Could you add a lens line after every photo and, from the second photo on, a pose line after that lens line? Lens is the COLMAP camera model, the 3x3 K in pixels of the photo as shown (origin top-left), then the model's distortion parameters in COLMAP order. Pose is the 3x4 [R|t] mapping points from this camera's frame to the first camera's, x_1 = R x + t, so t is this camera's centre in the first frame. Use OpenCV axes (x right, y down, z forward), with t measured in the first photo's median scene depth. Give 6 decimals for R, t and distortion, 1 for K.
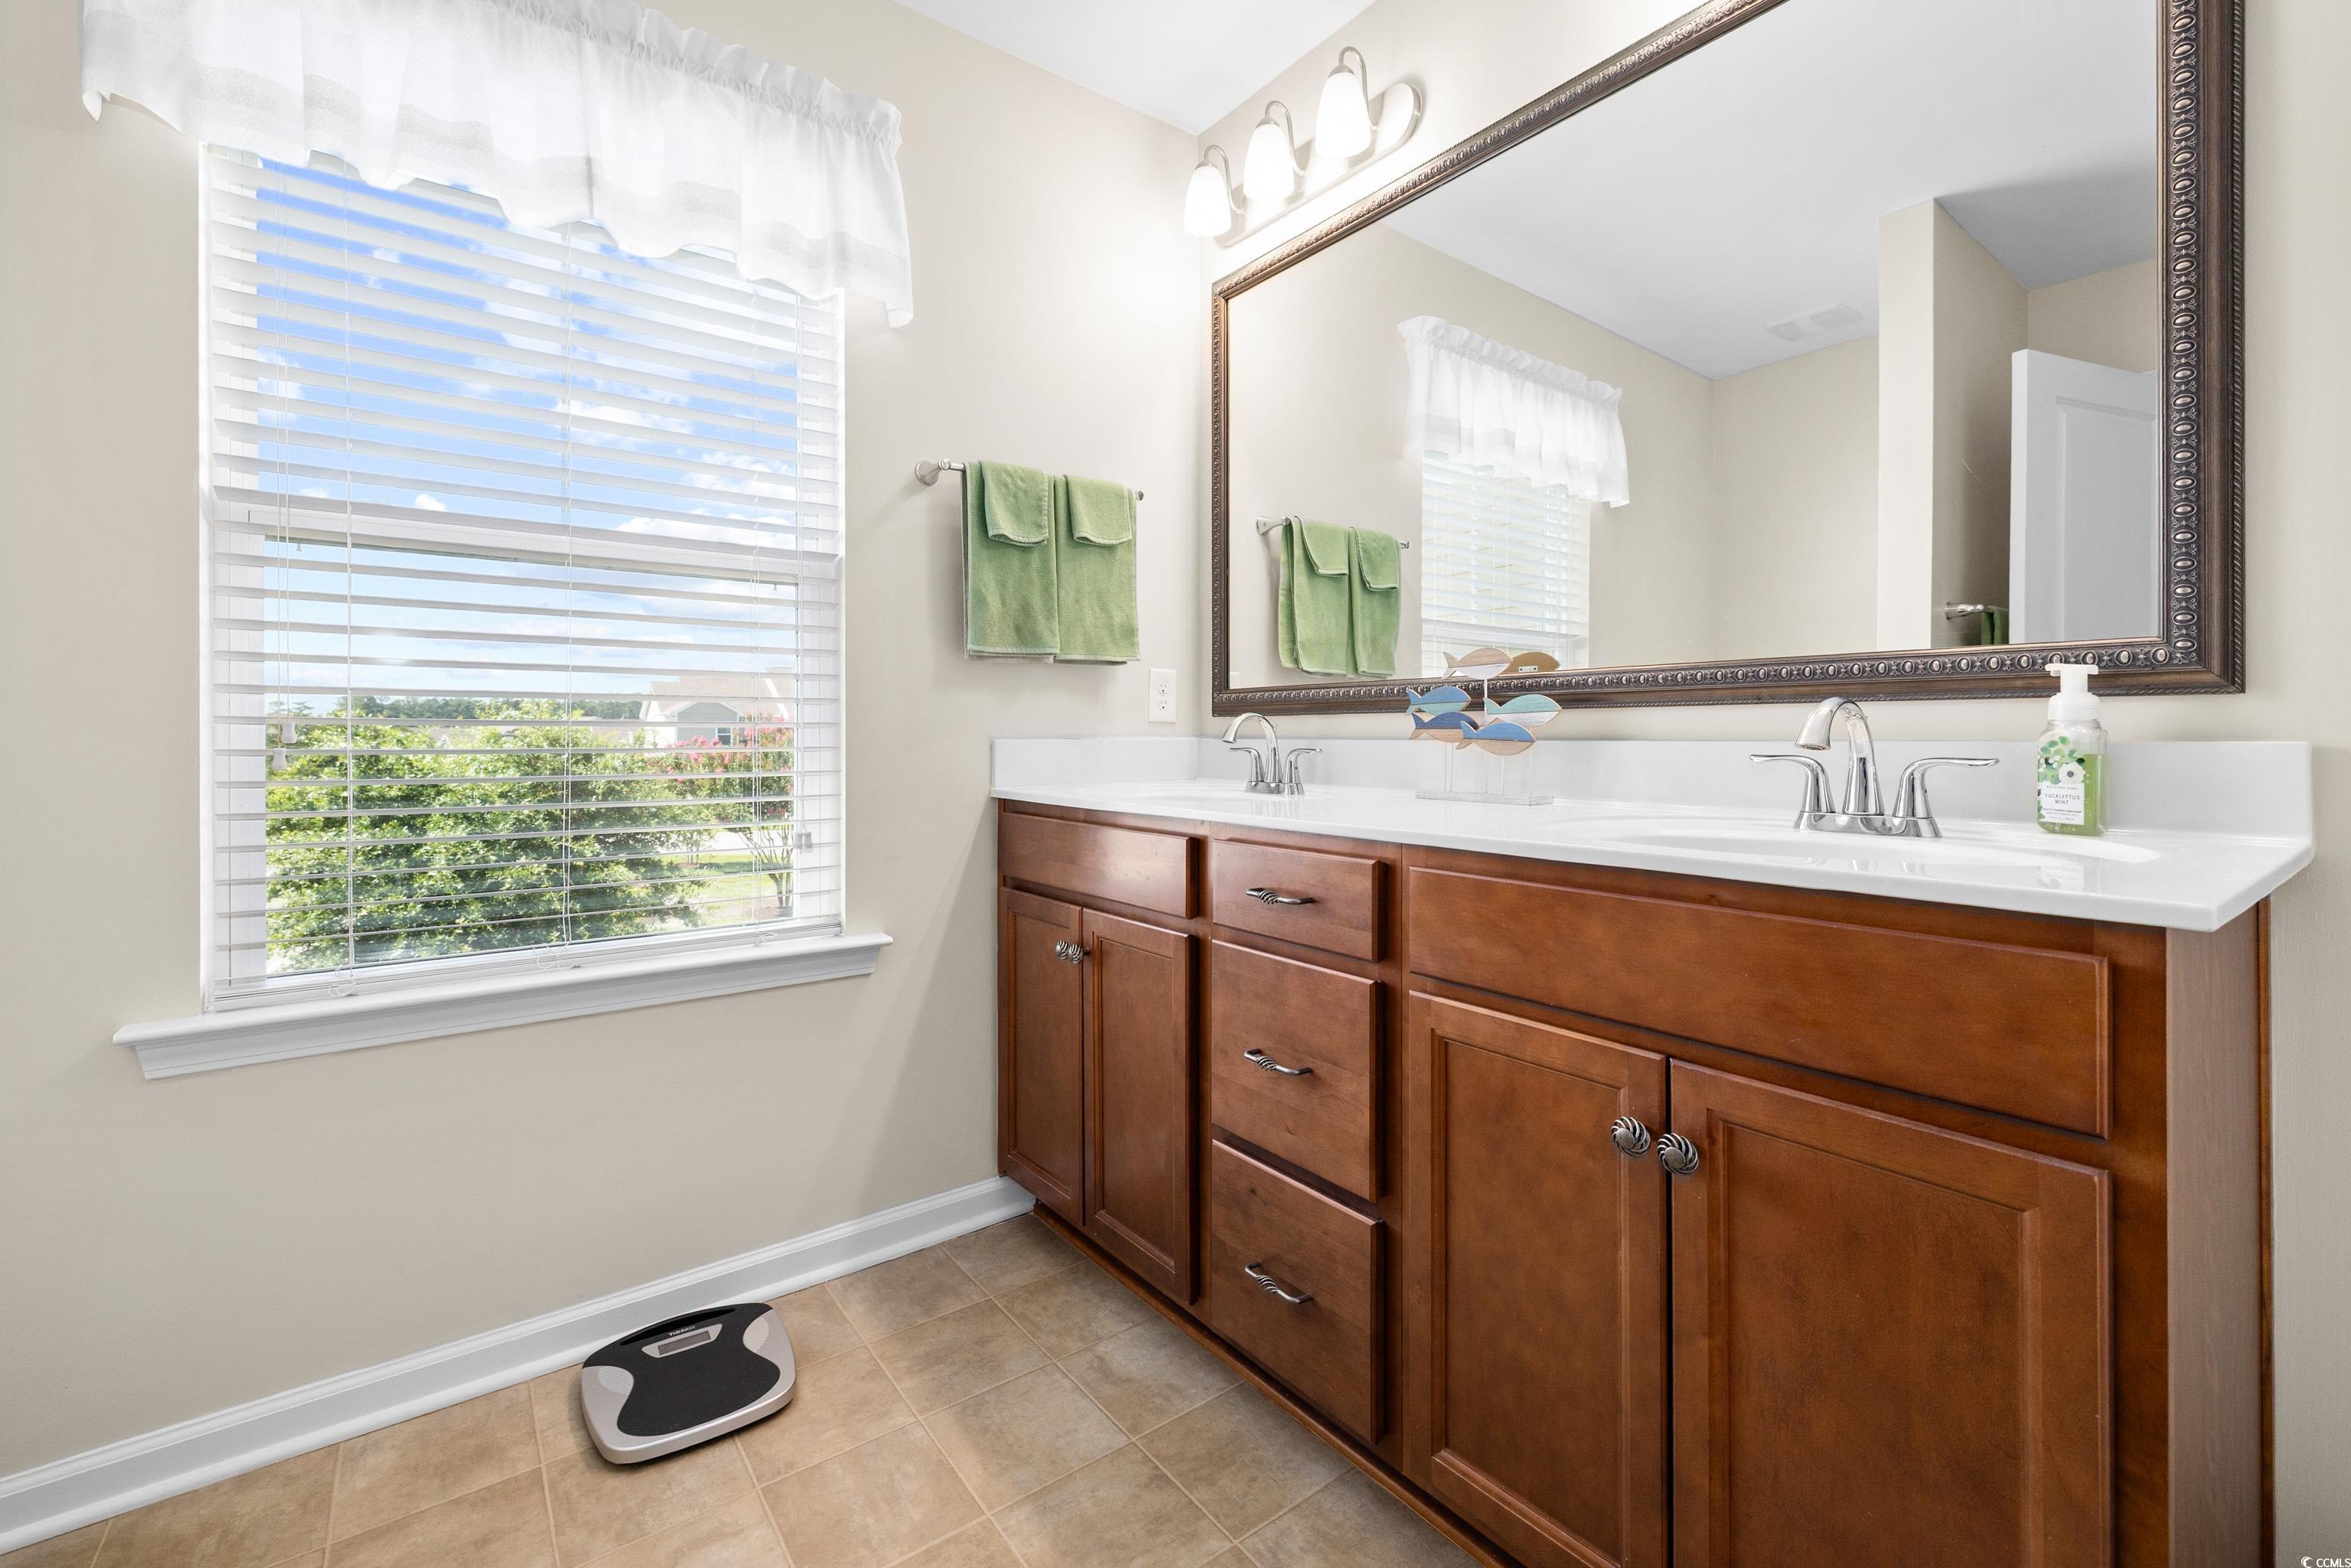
lens RADIAL K [[996.3, 0, 1175.8], [0, 996.3, 765.5], [0, 0, 1]] dist [0.002583, 0.000307]
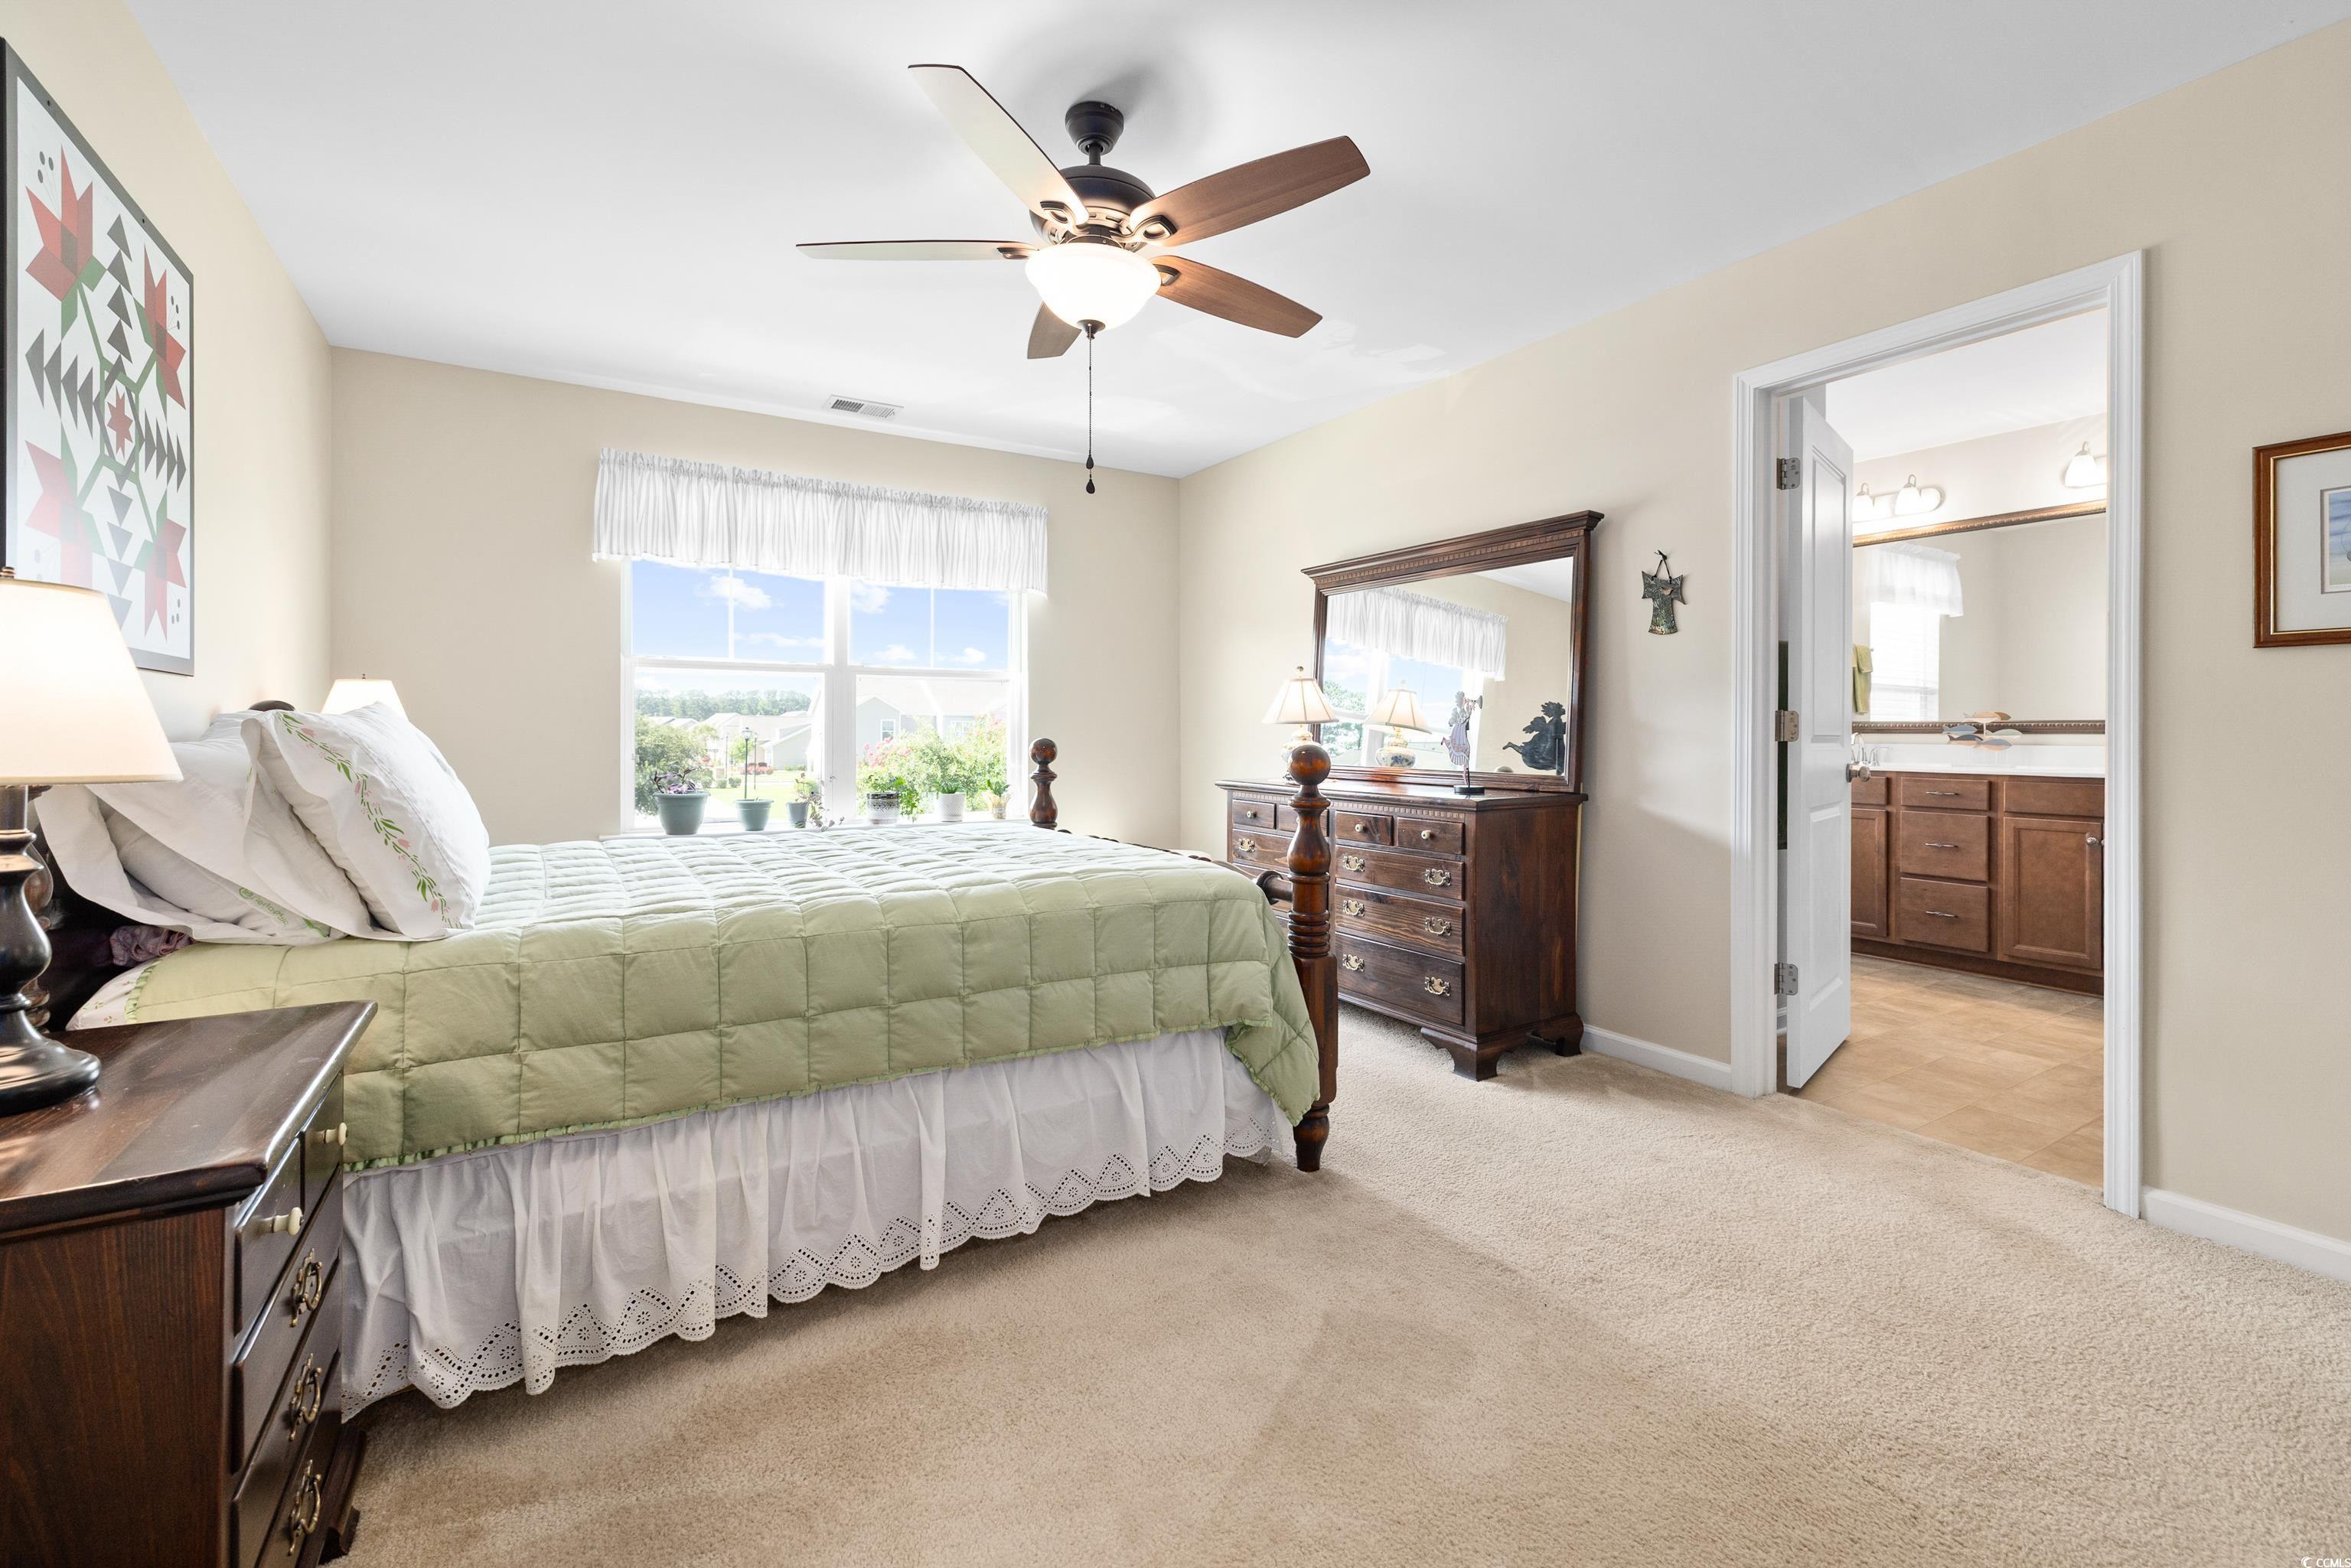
lens RADIAL K [[996.3, 0, 1179.1], [0, 996.3, 767.0], [0, 0, 1]] dist [0.002583, 0.000307]
pose [[0.996410, 0.007083, -0.084360, -1.762080], [-0.006781, 0.999970, 0.003868, 0.042671], [0.084385, -0.003282, 0.996428, -2.042740]]
